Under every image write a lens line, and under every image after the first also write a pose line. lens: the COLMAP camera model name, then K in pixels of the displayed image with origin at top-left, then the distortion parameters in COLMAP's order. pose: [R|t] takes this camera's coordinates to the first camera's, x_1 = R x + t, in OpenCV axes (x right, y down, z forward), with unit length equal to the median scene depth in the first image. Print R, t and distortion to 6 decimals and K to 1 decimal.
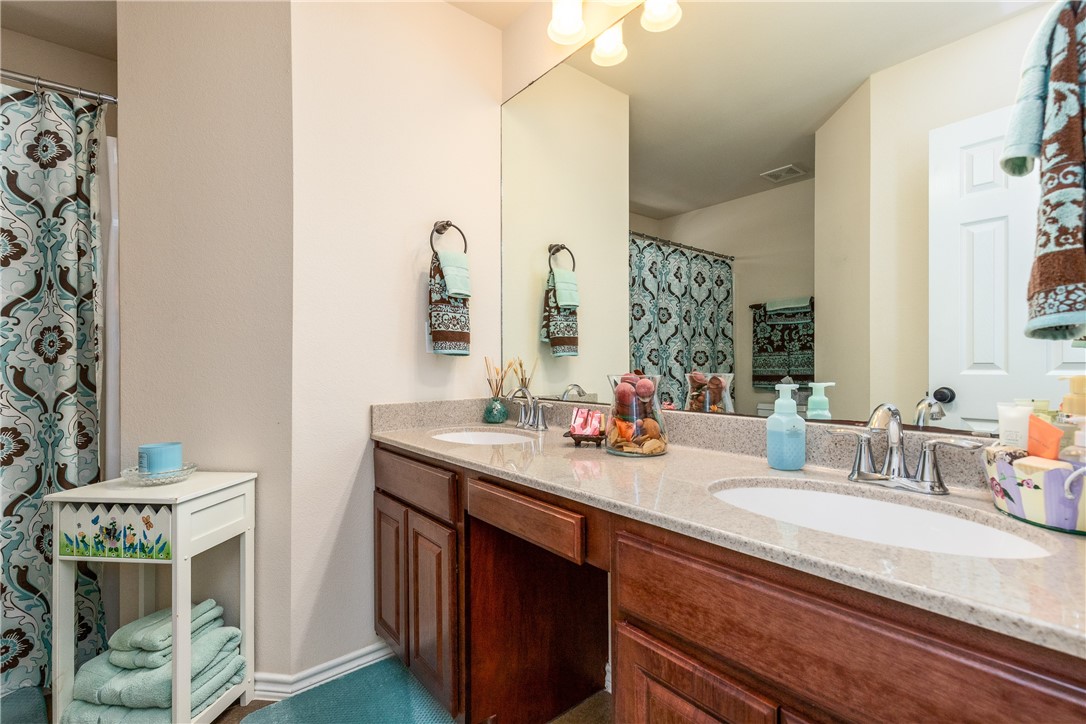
lens RADIAL K [[501.4, 0, 546.0], [0, 501.4, 365.7], [0, 0, 1]] dist [0.011139, -0.001095]
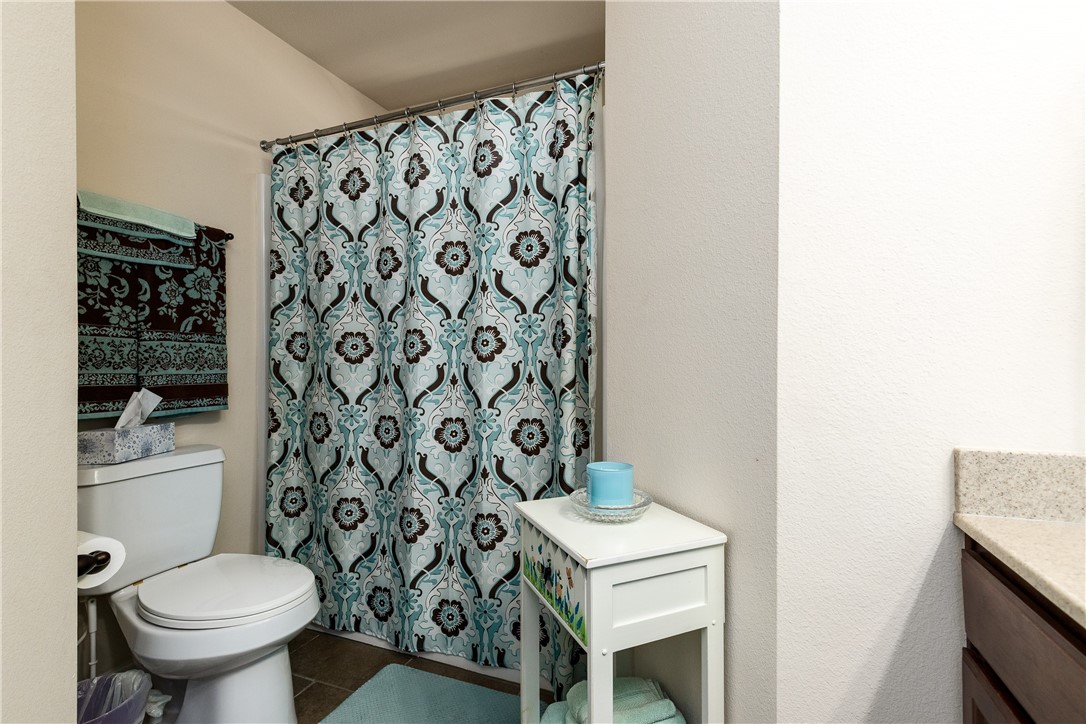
lens RADIAL K [[501.4, 0, 544.3], [0, 501.4, 360.2], [0, 0, 1]] dist [0.011139, -0.001095]
pose [[0.496621, 0.001025, -0.867967, -0.147336], [0.006954, 0.999963, 0.005160, -0.004734], [0.867940, -0.008598, 0.496595, 0.483592]]
